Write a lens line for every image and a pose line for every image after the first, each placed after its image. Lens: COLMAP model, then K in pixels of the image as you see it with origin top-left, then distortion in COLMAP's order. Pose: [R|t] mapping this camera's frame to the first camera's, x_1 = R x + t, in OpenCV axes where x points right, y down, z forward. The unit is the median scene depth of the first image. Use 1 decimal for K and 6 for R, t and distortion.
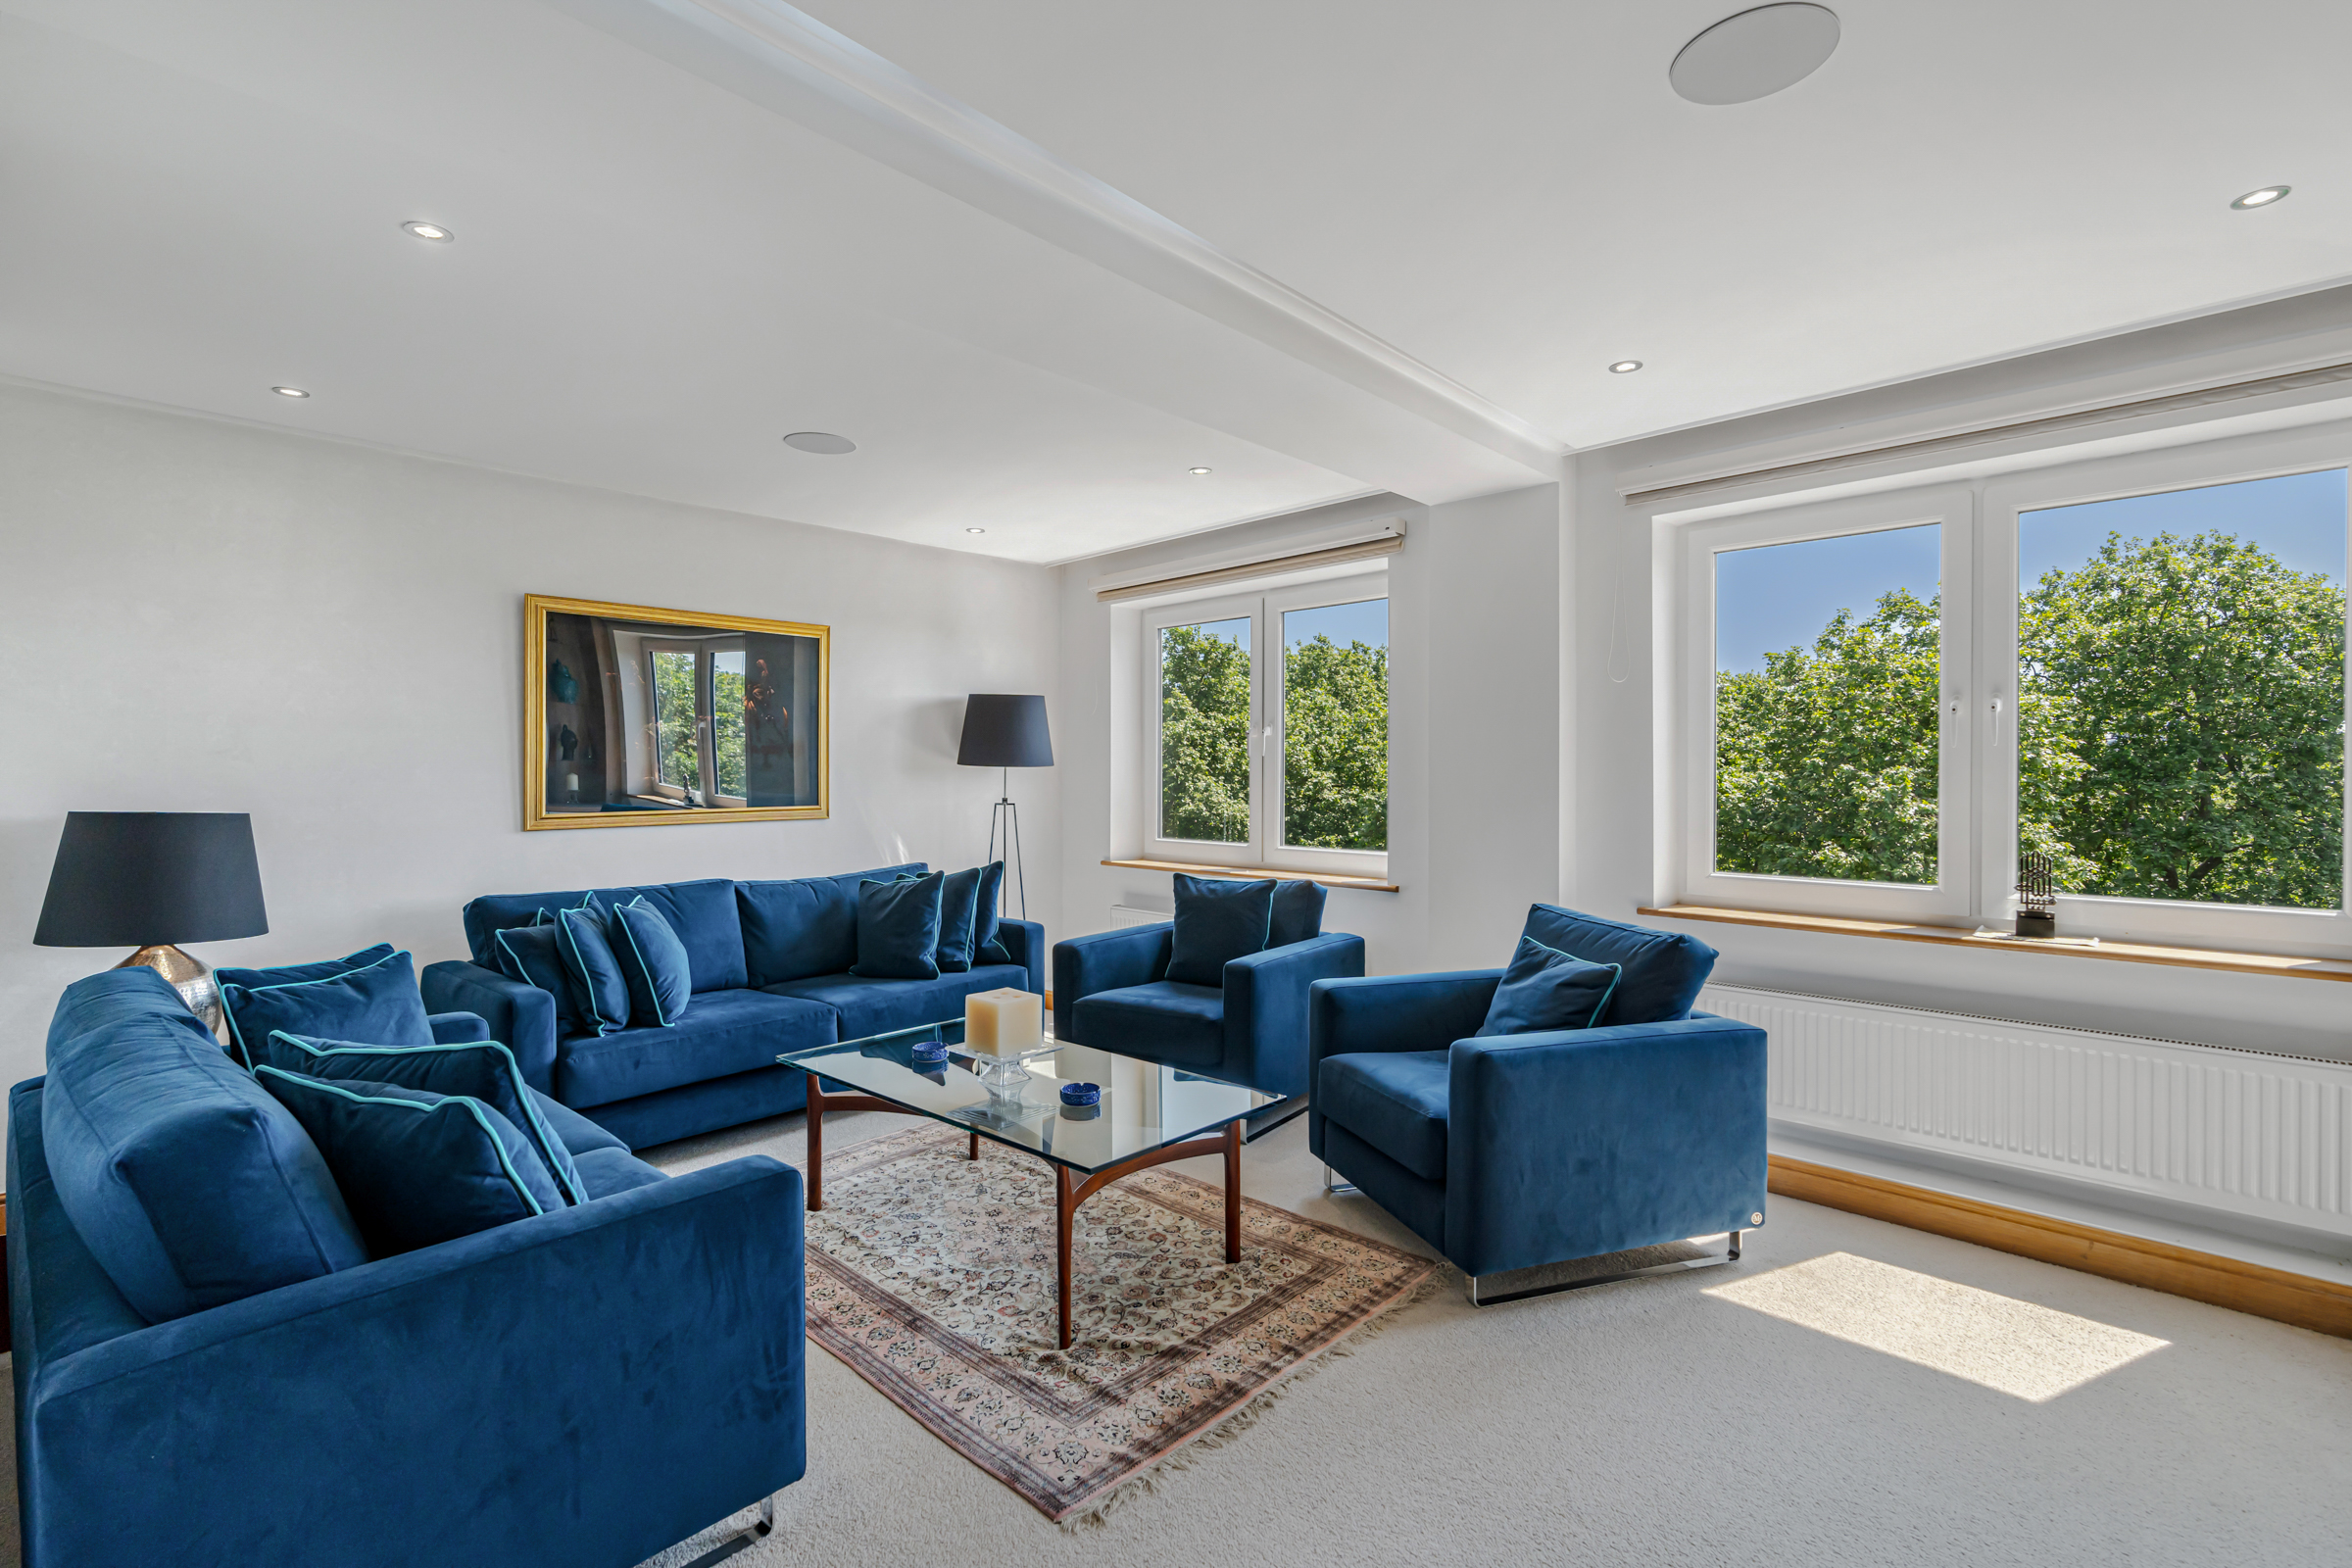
lens RADIAL K [[1068.8, 0, 1187.2], [0, 1068.8, 788.3], [0, 0, 1]] dist [-0.007232, 0.001507]
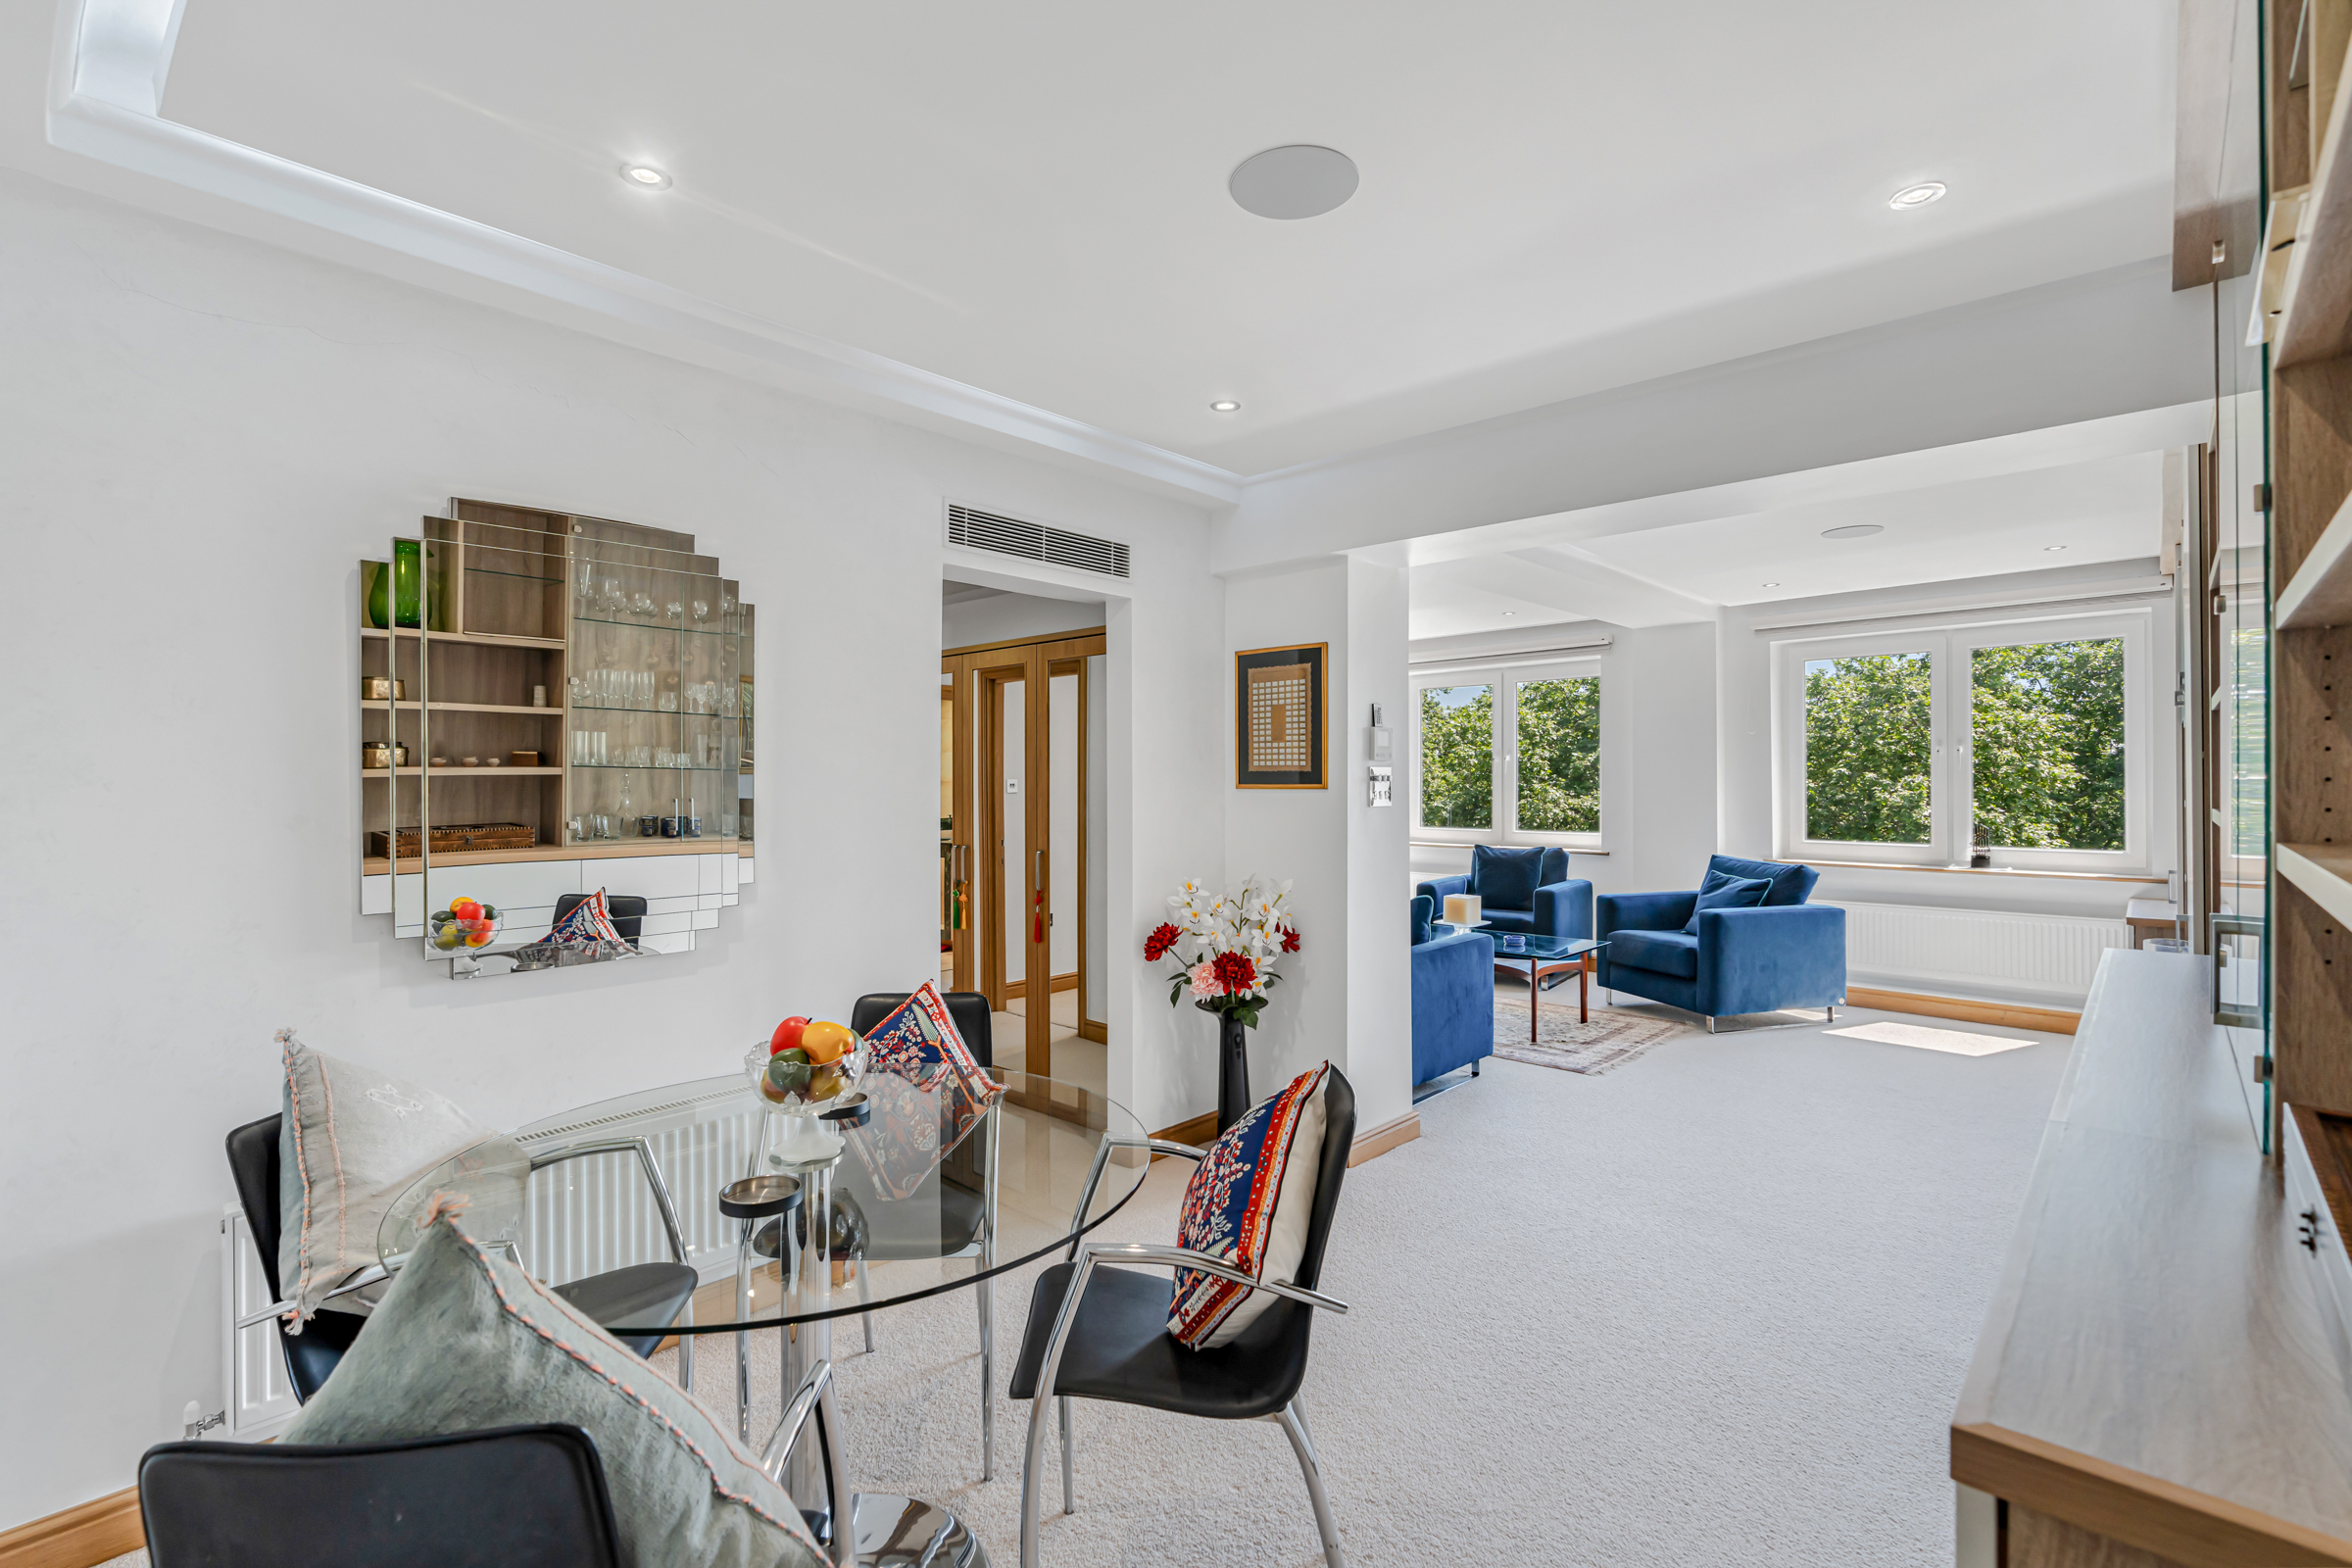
lens RADIAL K [[1068.8, 0, 1175.7], [0, 1068.8, 777.2], [0, 0, 1]] dist [-0.007232, 0.001507]
pose [[0.999802, -0.003498, -0.019586, -0.459330], [0.003128, 0.999817, -0.018872, 0.003674], [0.019649, 0.018807, 0.999630, -0.705351]]
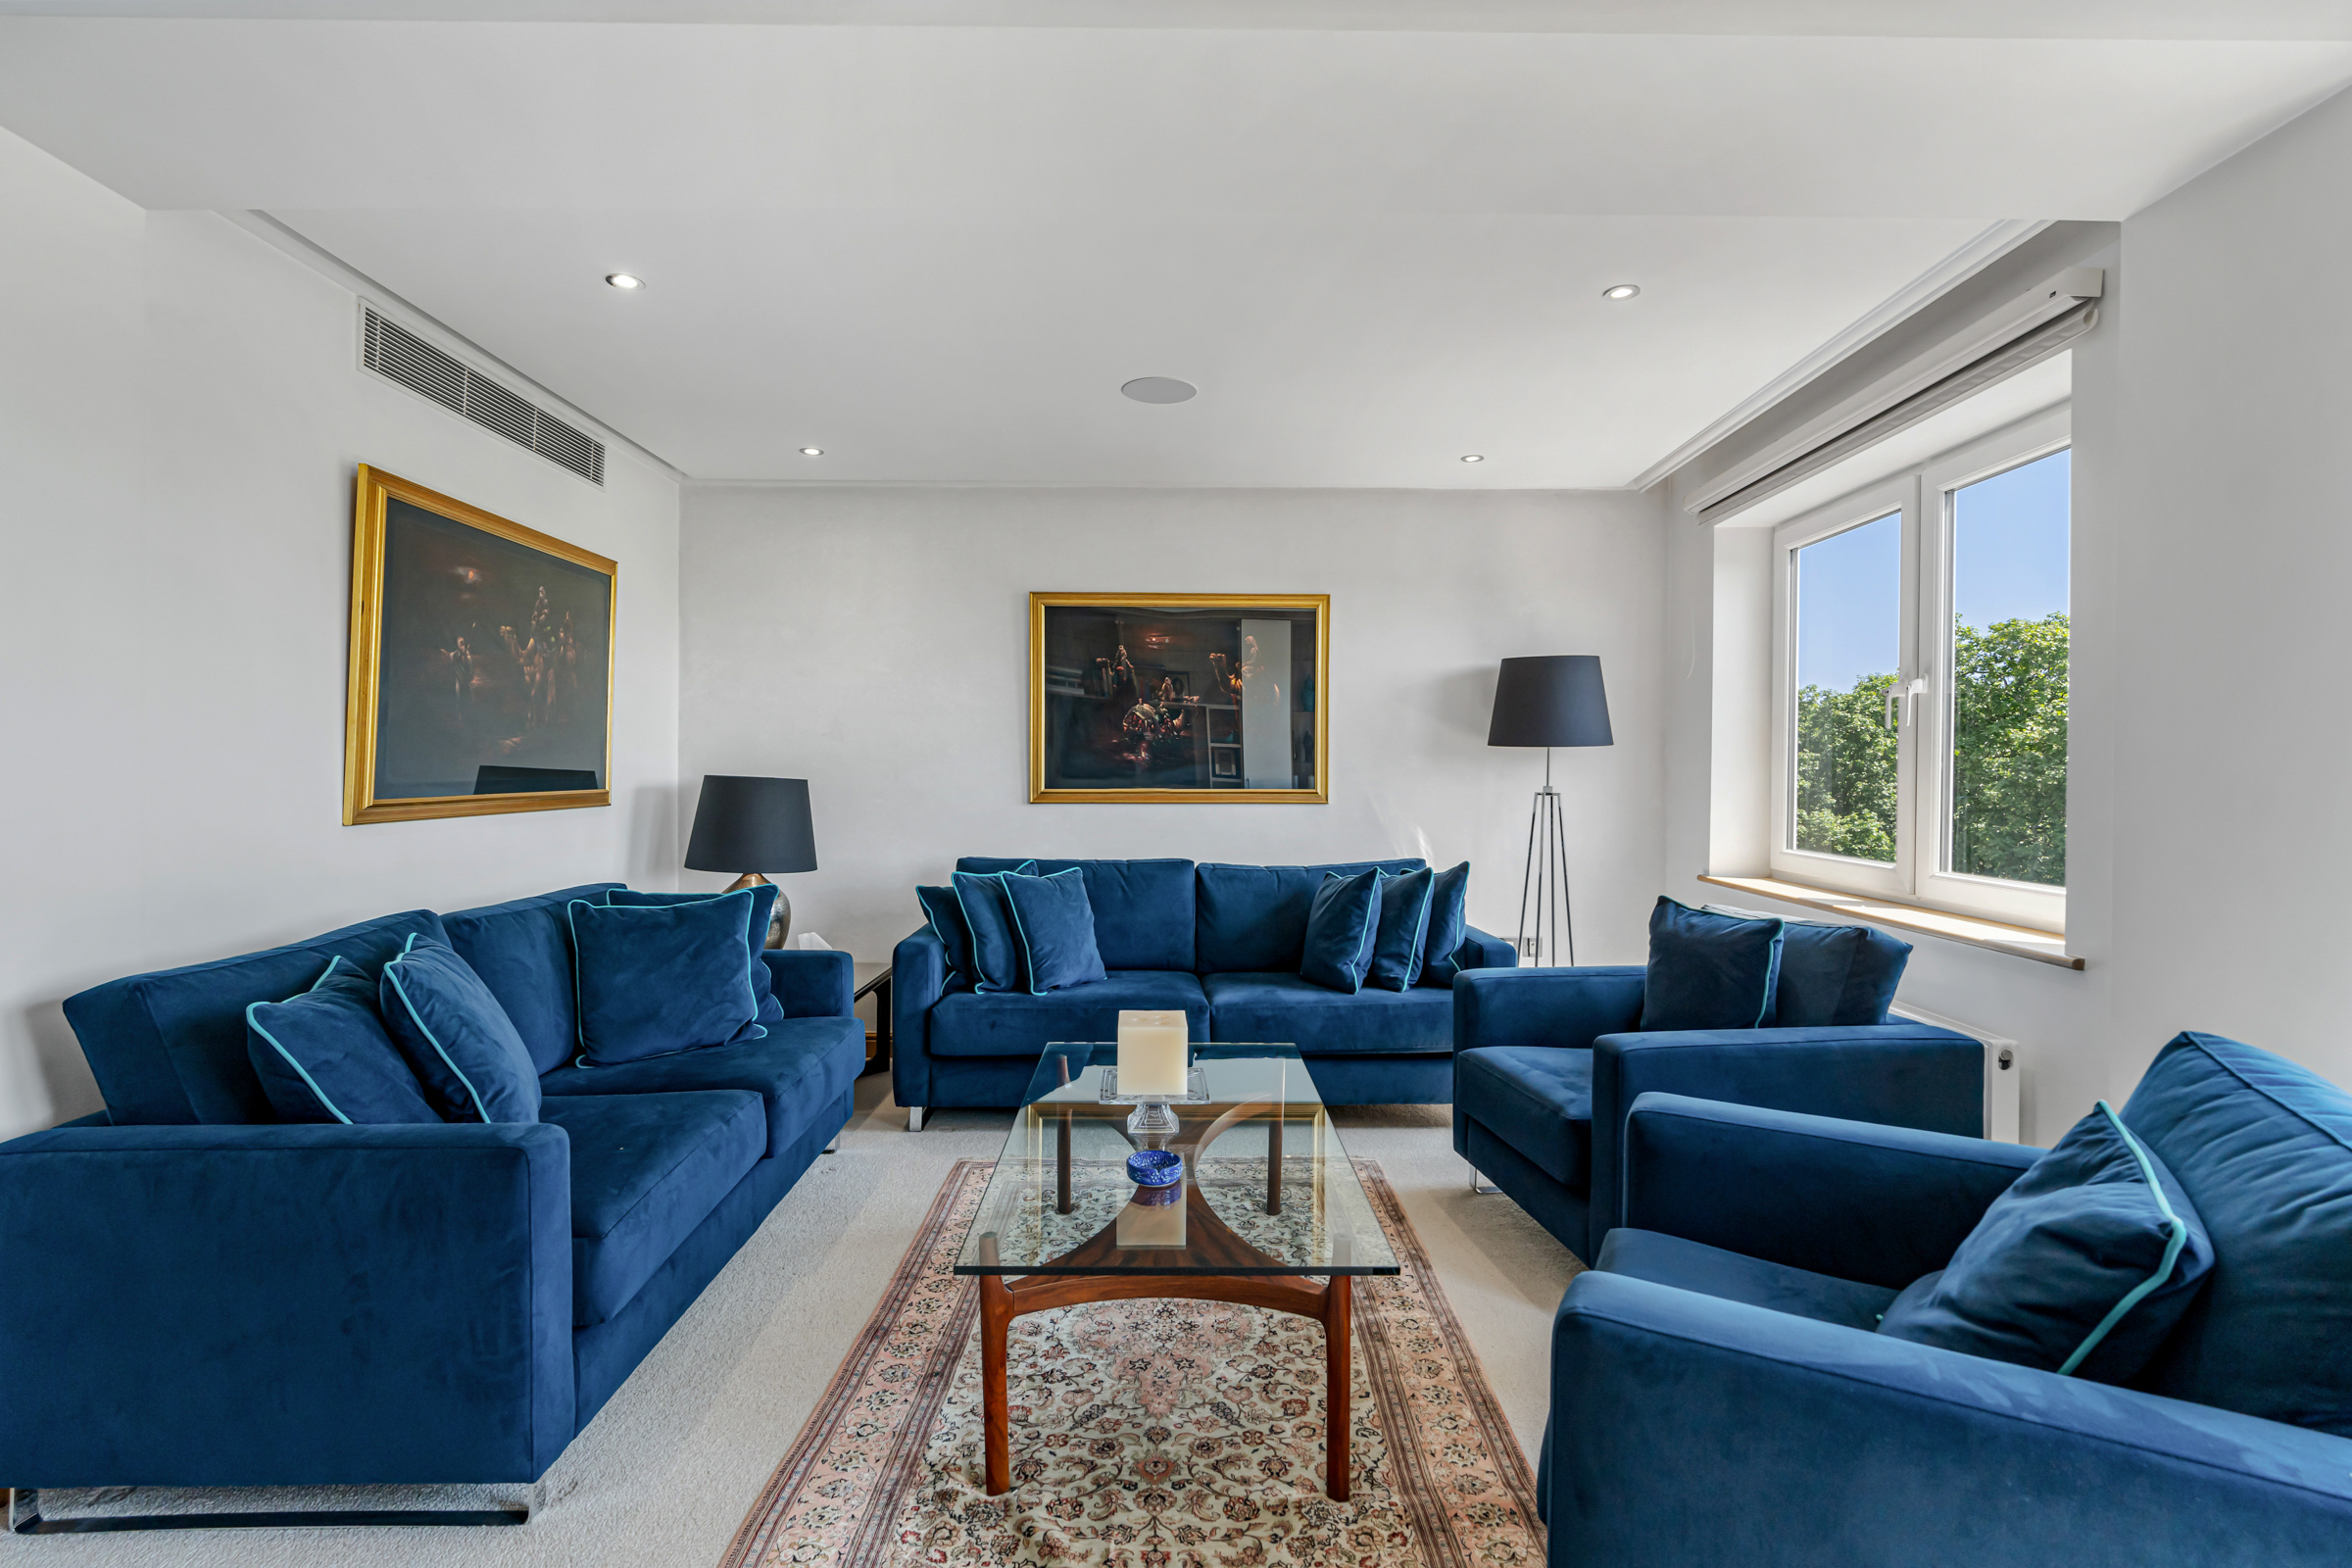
lens RADIAL K [[1068.8, 0, 1179.6], [0, 1068.8, 776.0], [0, 0, 1]] dist [-0.007232, 0.001507]
pose [[0.682656, 0.010823, -0.730660, 0.285641], [-0.017055, 0.999854, -0.001124, 0.008892], [0.730541, 0.013229, 0.682741, 0.316371]]
